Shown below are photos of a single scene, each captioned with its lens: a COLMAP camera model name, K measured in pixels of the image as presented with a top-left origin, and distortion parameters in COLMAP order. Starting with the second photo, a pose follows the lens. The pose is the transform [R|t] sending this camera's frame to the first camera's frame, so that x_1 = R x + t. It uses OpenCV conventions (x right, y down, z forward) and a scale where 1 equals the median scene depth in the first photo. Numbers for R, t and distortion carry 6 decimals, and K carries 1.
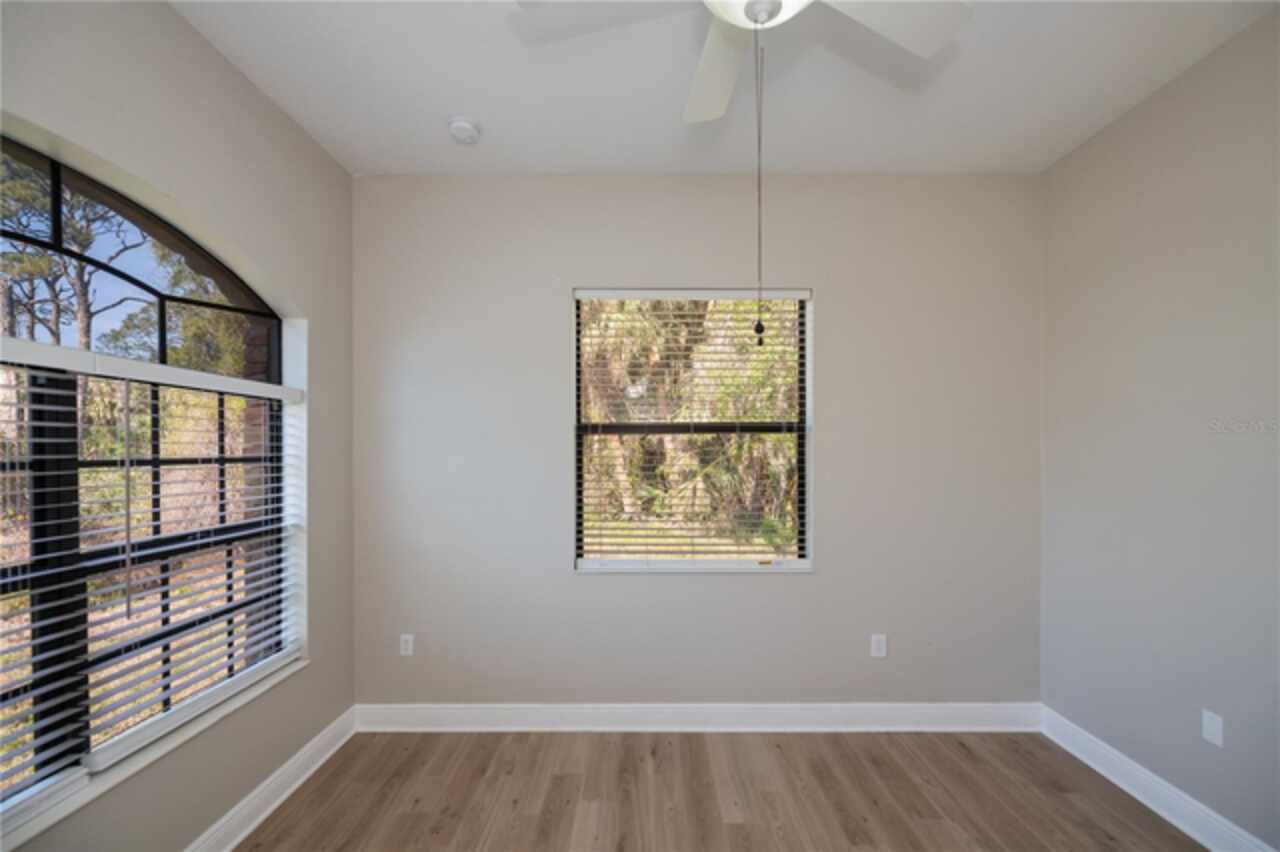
lens RADIAL K [[522.5, 0, 661.5], [0, 522.5, 447.6], [0, 0, 1]] dist [0.000903, -0.000764]
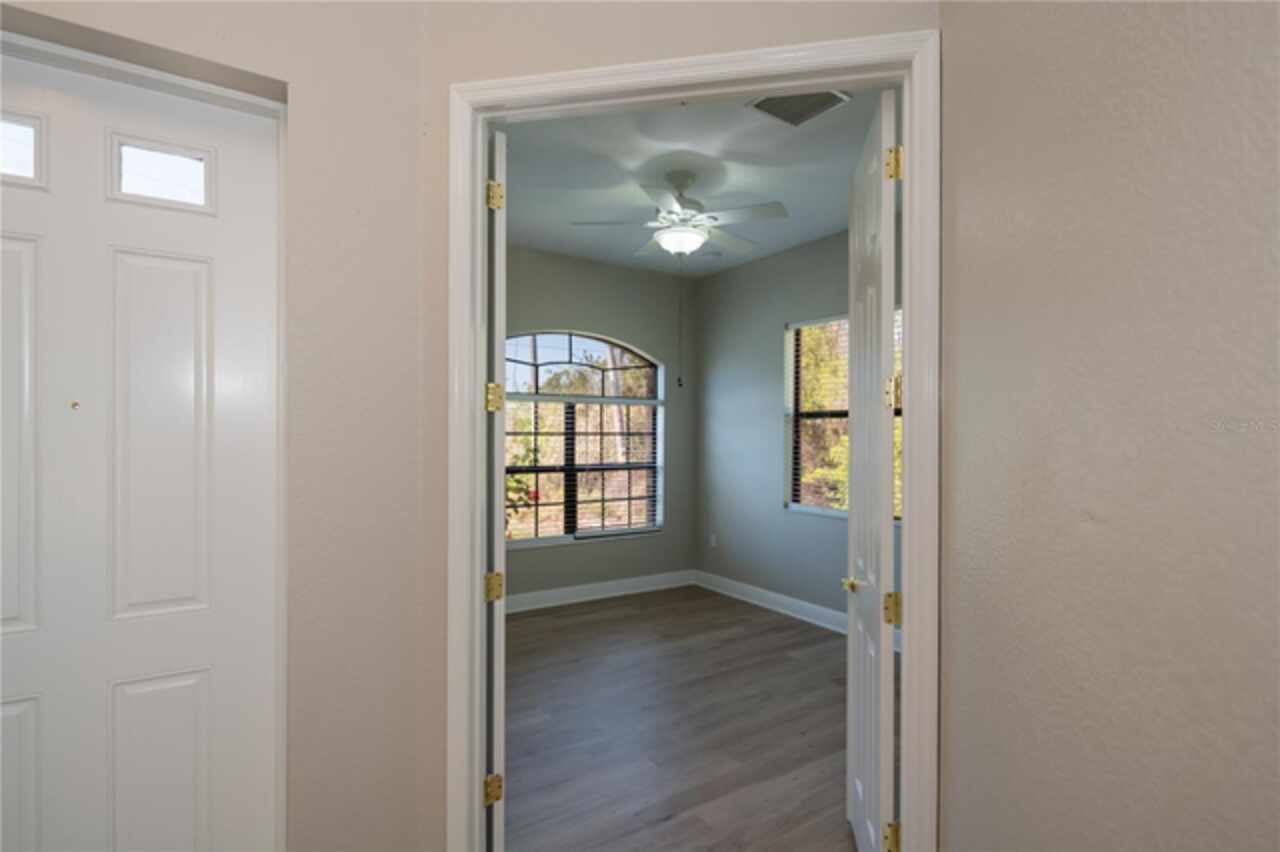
lens RADIAL K [[640.4, 0, 648.0], [0, 640.4, 431.9], [0, 0, 1]] dist [-0.002429, -0.002351]
pose [[0.542444, 0.000468, -0.840092, 1.409201], [-0.000436, 1.000000, 0.000276, 0.012405], [0.840092, 0.000217, 0.542444, -0.415968]]
